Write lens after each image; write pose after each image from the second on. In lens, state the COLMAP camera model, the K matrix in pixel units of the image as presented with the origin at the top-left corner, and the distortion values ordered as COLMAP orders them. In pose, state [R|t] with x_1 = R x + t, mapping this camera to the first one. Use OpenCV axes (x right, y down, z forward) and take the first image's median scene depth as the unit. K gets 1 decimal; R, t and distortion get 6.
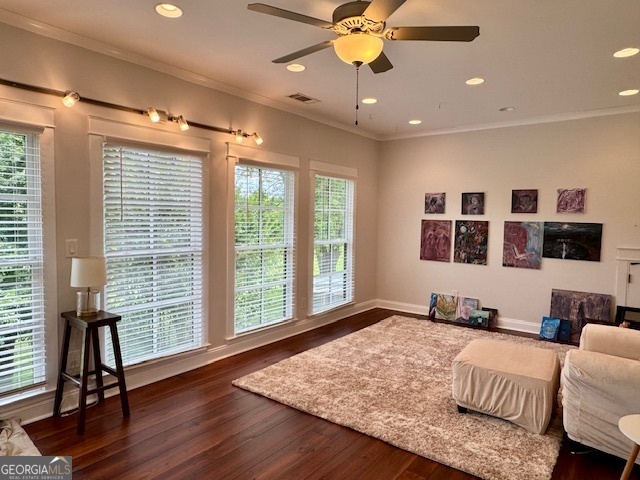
lens RADIAL K [[418.4, 0, 320.1], [0, 418.4, 239.9], [0, 0, 1]] dist [0.006125, 0.005468]
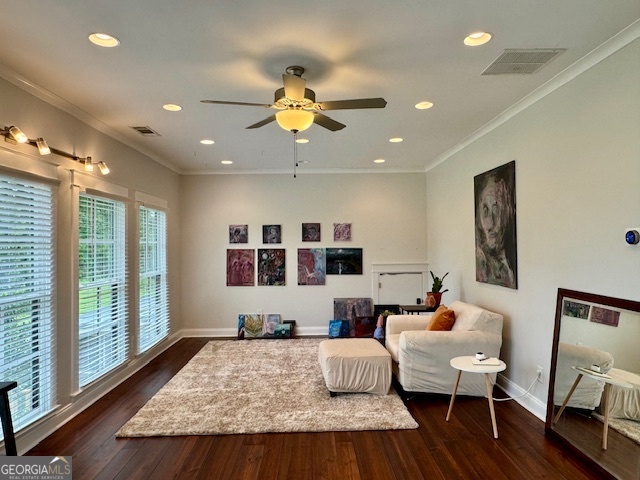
lens RADIAL K [[418.4, 0, 322.8], [0, 418.4, 239.5], [0, 0, 1]] dist [0.006125, 0.005468]
pose [[0.777107, -0.018036, 0.629110, -0.307788], [0.059854, 0.997177, -0.045347, -0.010274], [-0.626516, 0.072895, 0.775992, -0.011513]]
